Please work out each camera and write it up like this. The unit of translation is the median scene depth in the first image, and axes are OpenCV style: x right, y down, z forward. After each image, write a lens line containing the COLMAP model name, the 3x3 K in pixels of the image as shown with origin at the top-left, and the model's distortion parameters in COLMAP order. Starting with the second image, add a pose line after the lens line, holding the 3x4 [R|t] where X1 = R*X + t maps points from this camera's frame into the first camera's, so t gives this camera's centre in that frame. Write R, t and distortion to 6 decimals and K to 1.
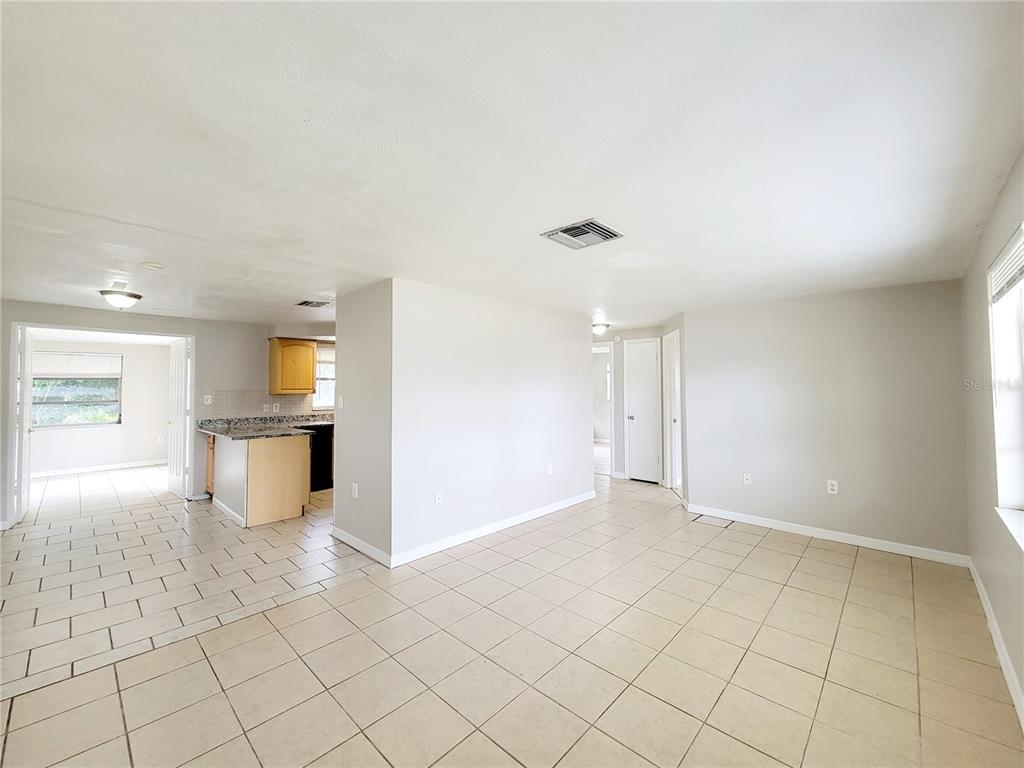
lens RADIAL K [[420.1, 0, 516.5], [0, 420.1, 375.5], [0, 0, 1]] dist [0.002169, -0.000198]
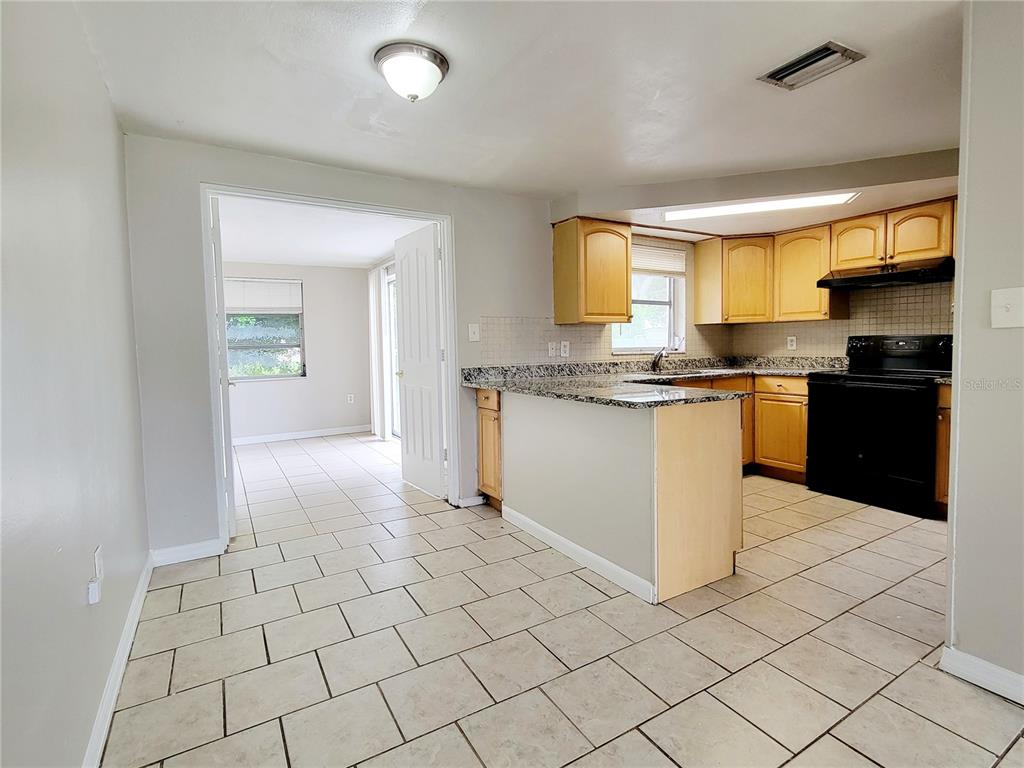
lens RADIAL K [[517.9, 0, 545.1], [0, 517.9, 381.9], [0, 0, 1]] dist [-0.004668, -0.000642]
pose [[0.968866, 0.011630, -0.247311, -0.433465], [0.015511, 0.994082, 0.107516, 0.046805], [0.247098, -0.108005, 0.962953, 0.323869]]
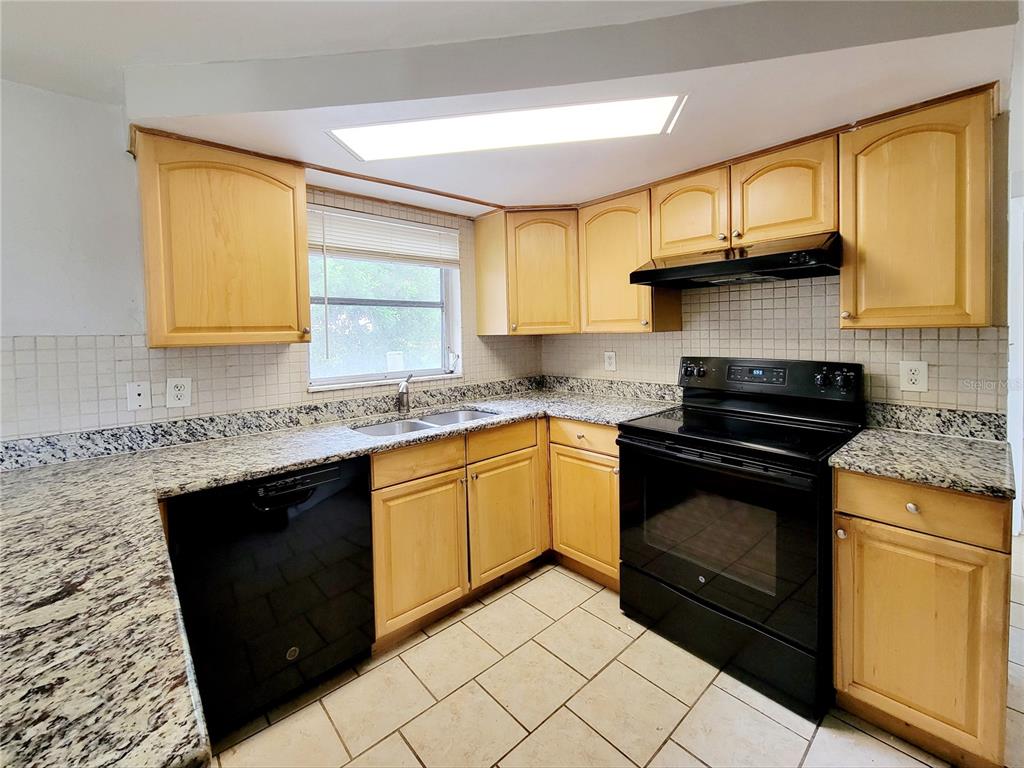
lens RADIAL K [[420.1, 0, 526.6], [0, 420.1, 346.5], [0, 0, 1]] dist [0.002169, -0.000198]
pose [[0.994652, -0.005345, -0.103142, -0.299448], [0.012871, 0.997290, 0.072436, 0.026568], [0.102476, -0.073376, 0.992026, 0.744443]]
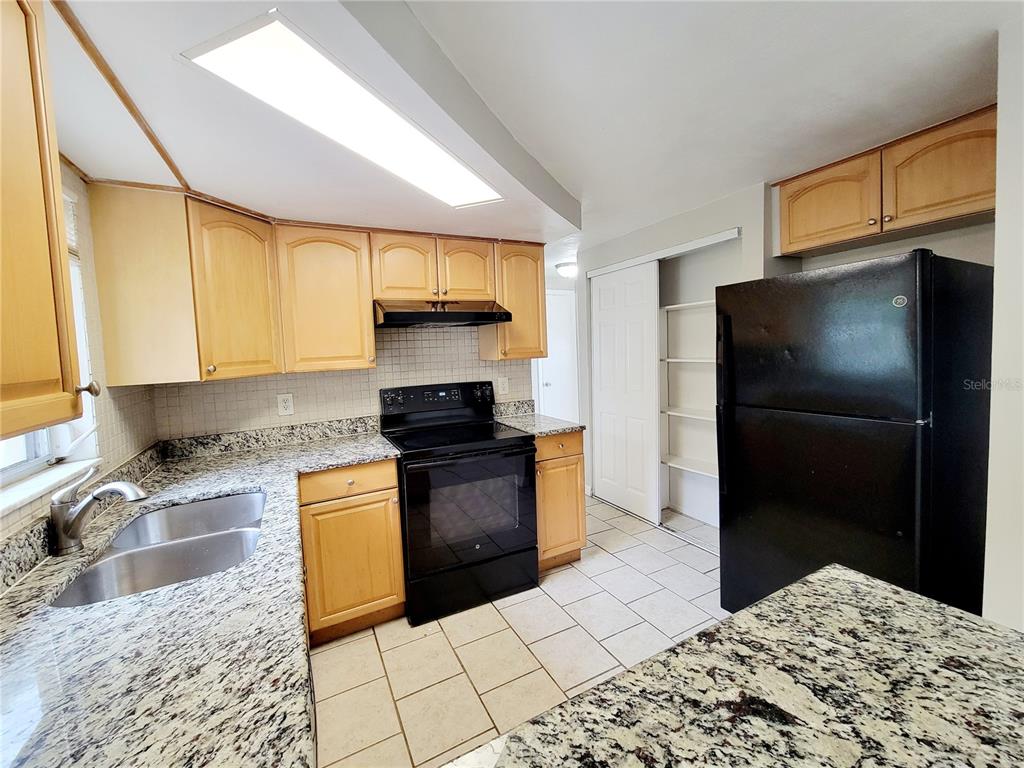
lens RADIAL K [[420.1, 0, 505.0], [0, 420.1, 379.1], [0, 0, 1]] dist [0.002169, -0.000198]
pose [[0.370830, -0.072064, 0.925900, -0.567625], [0.005554, 0.997139, 0.075384, 0.023493], [-0.928684, -0.022812, 0.370170, 0.874121]]
